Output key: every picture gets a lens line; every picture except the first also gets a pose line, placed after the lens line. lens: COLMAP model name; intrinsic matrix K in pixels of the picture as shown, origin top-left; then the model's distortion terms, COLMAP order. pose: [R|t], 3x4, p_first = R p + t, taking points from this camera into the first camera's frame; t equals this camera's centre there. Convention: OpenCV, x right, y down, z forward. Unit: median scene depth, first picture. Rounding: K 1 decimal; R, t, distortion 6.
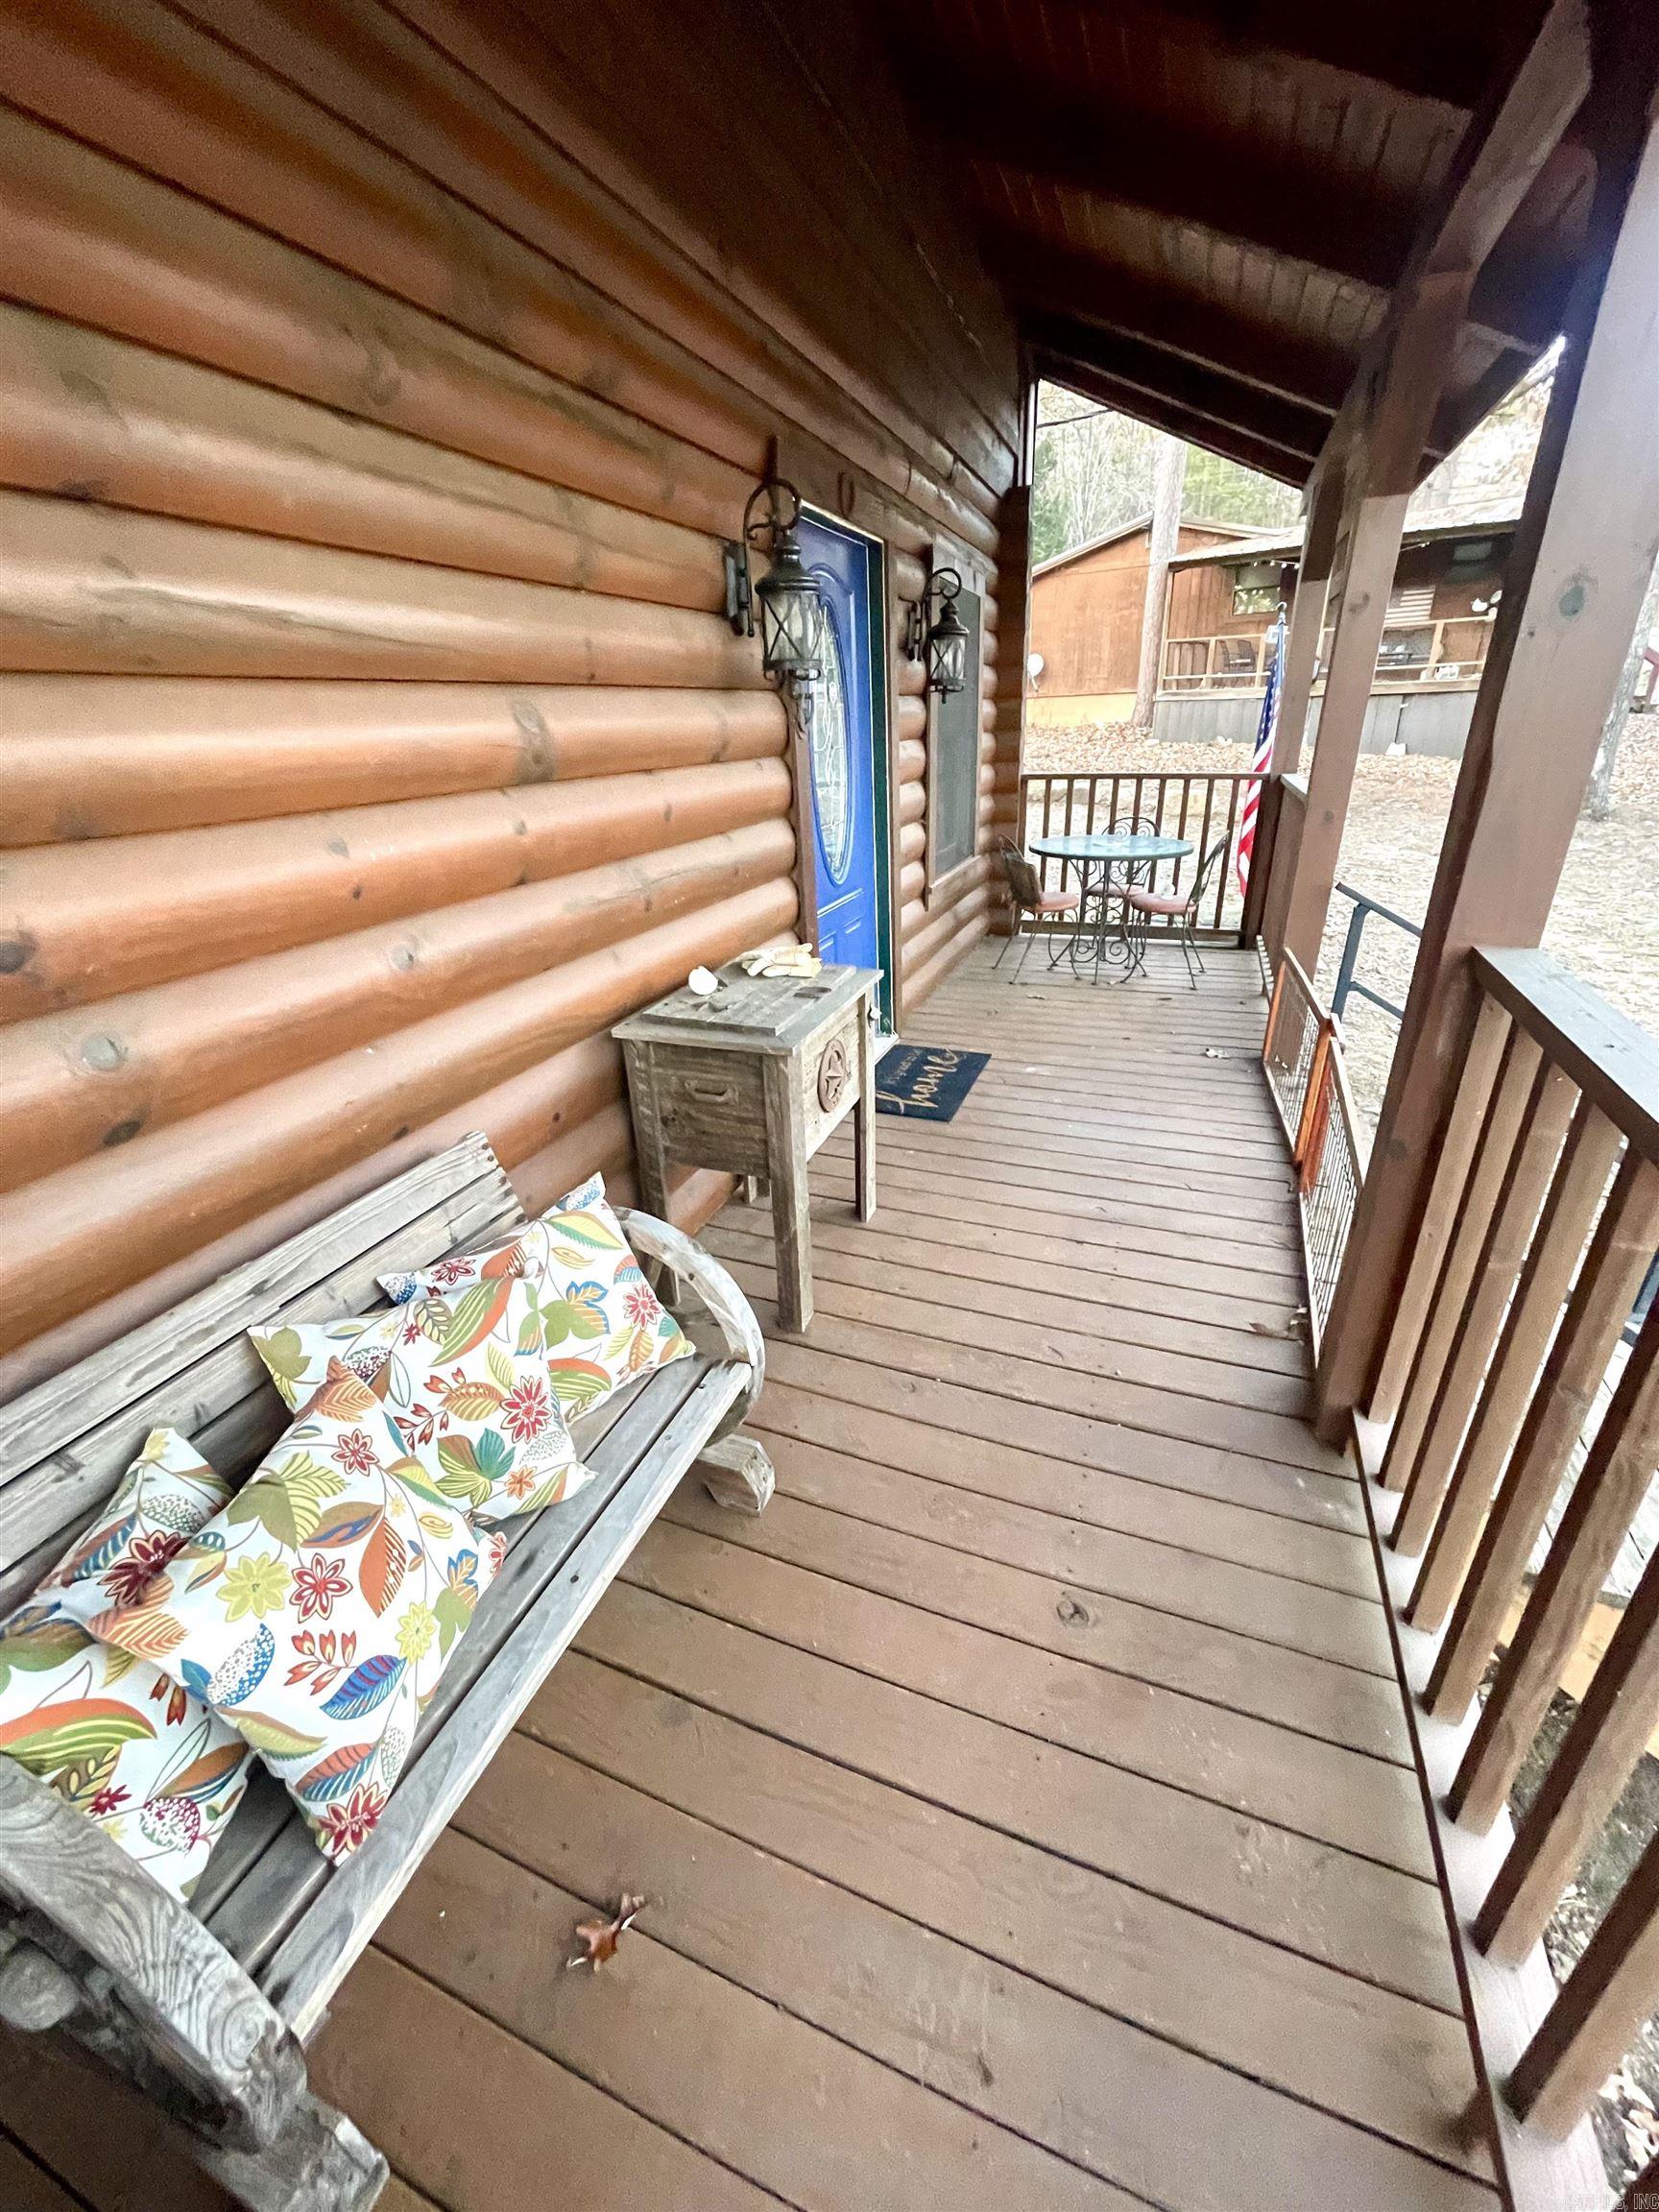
lens RADIAL K [[884.8, 0, 827.9], [0, 884.8, 1104.9], [0, 0, 1]] dist [-0.000664, 0.000863]
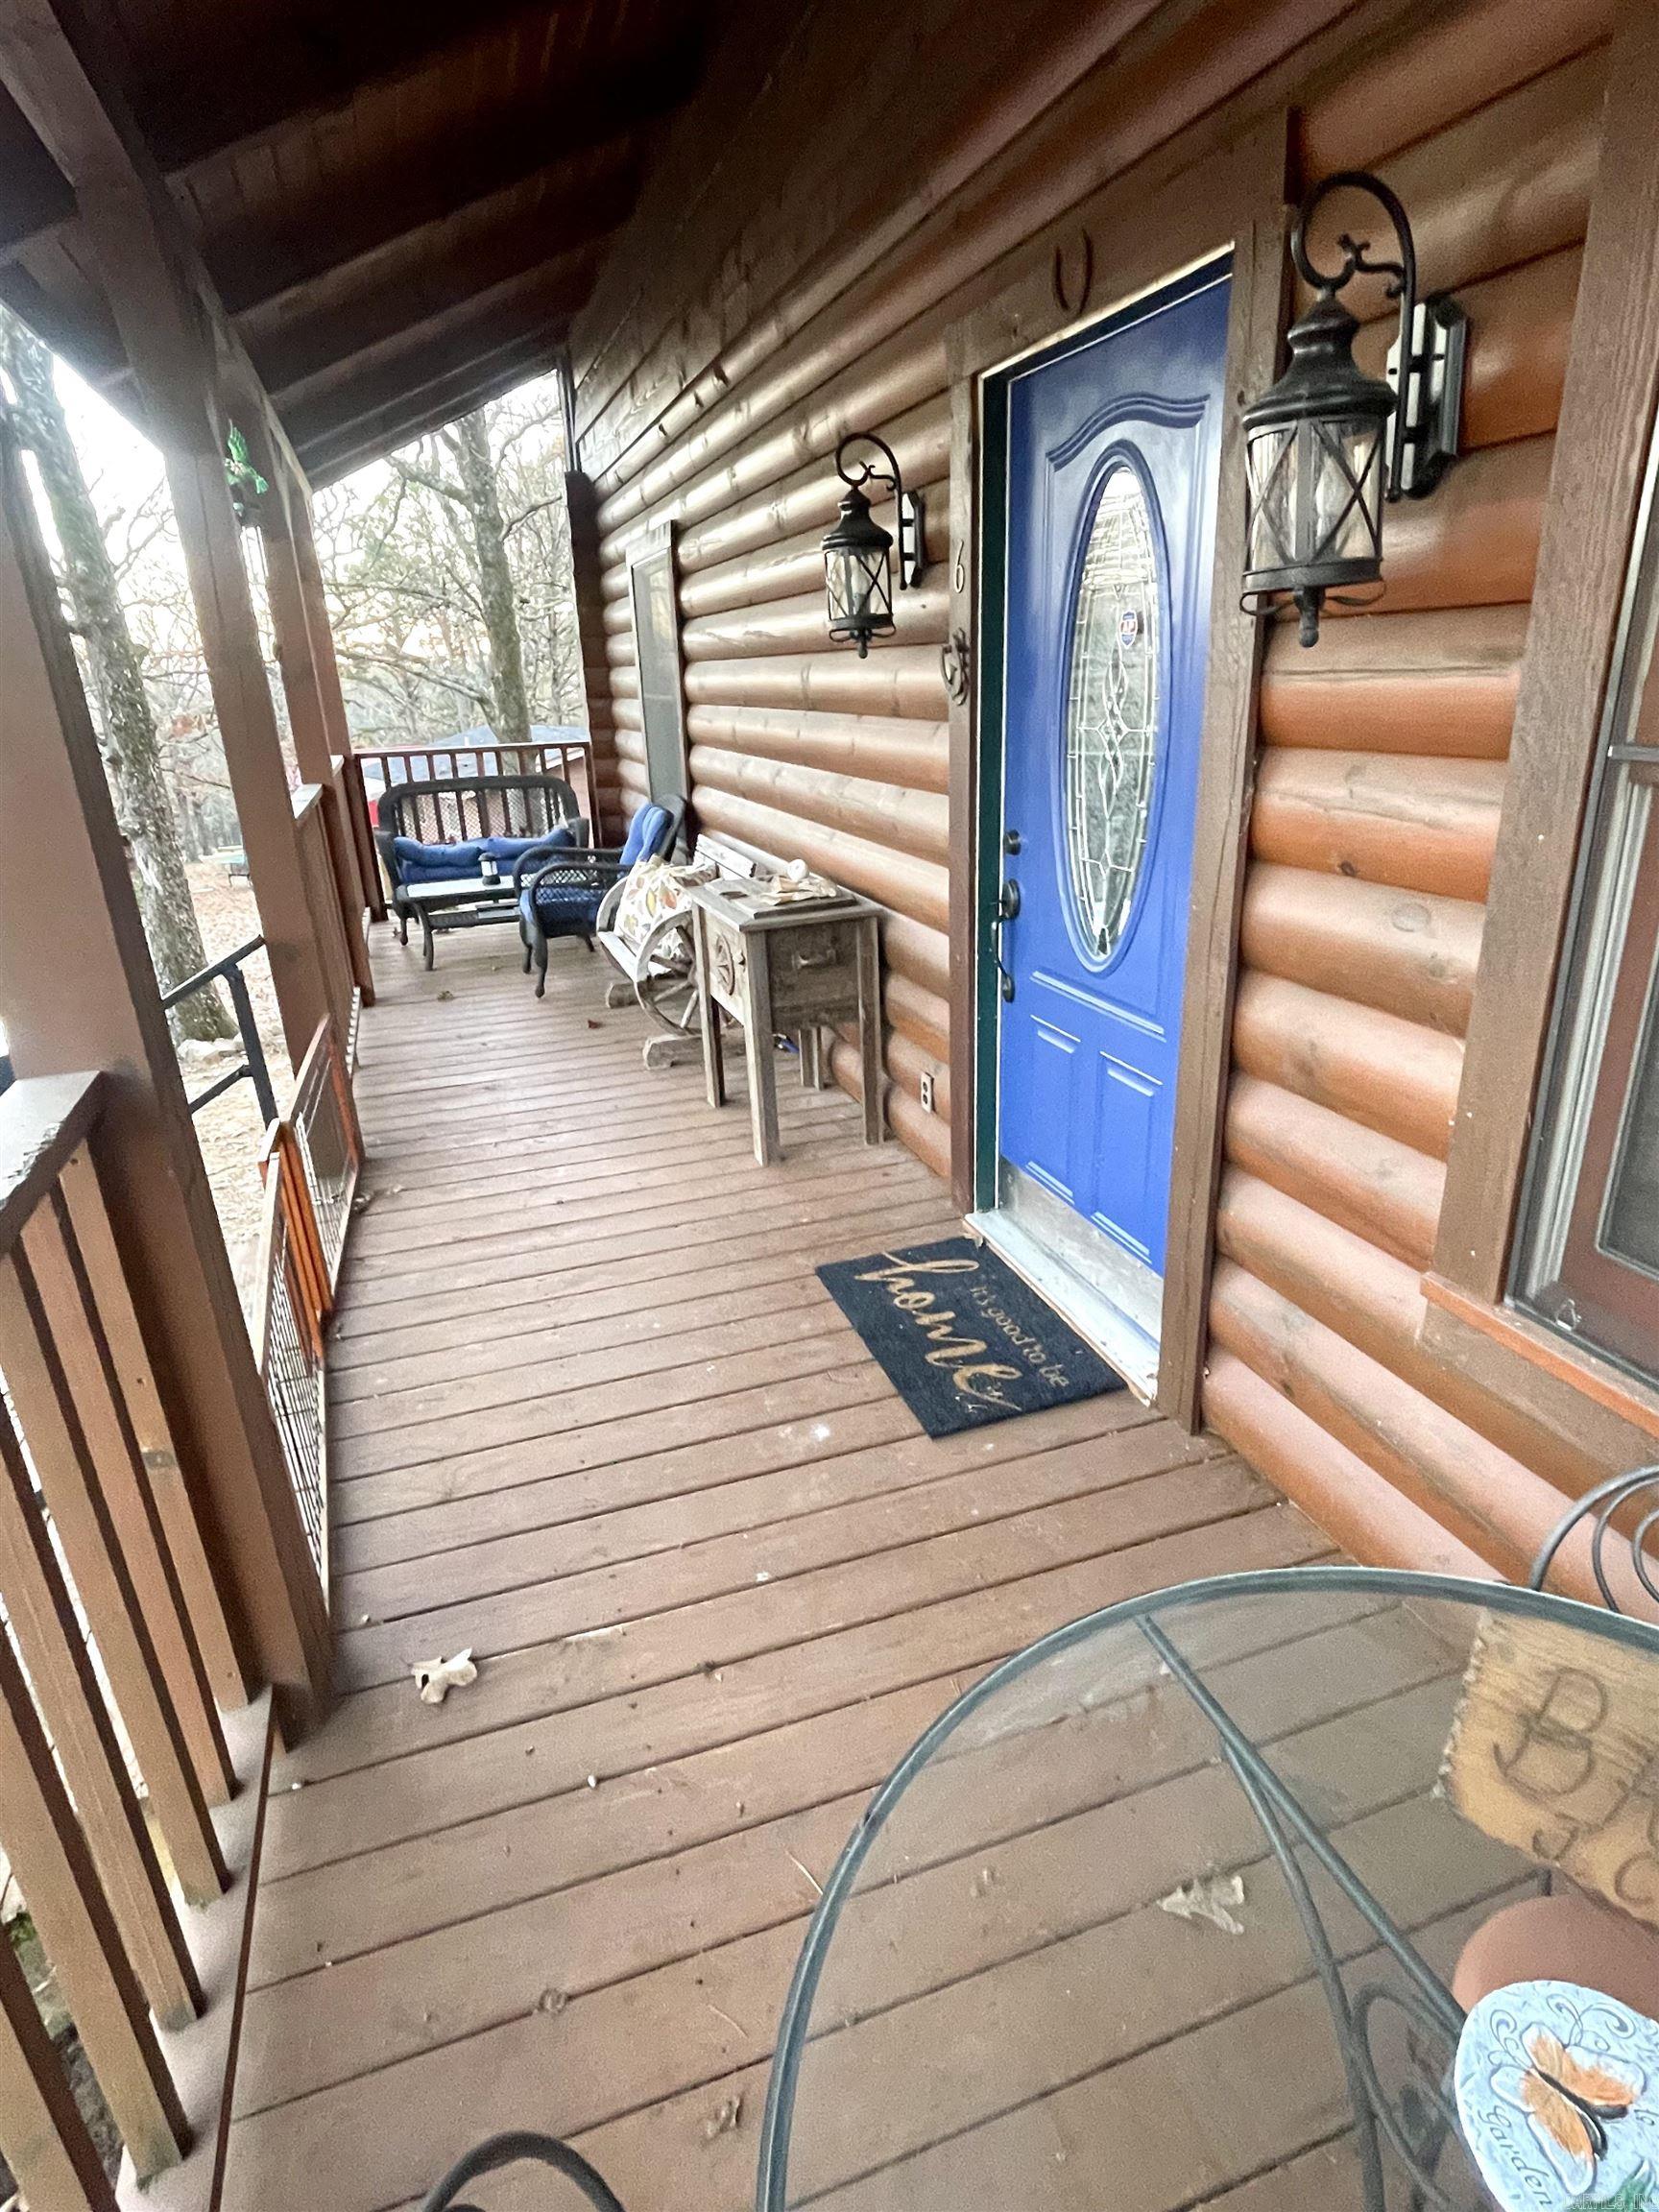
lens RADIAL K [[1172.0, 0, 834.1], [0, 1172.0, 1104.1], [0, 0, 1]] dist [0.000724, 0.000036]
pose [[-0.756595, 0.289137, -0.586484, 0.548527], [-0.204883, 0.746931, 0.632548, -0.575569], [0.620956, 0.598744, -0.505885, 1.235334]]
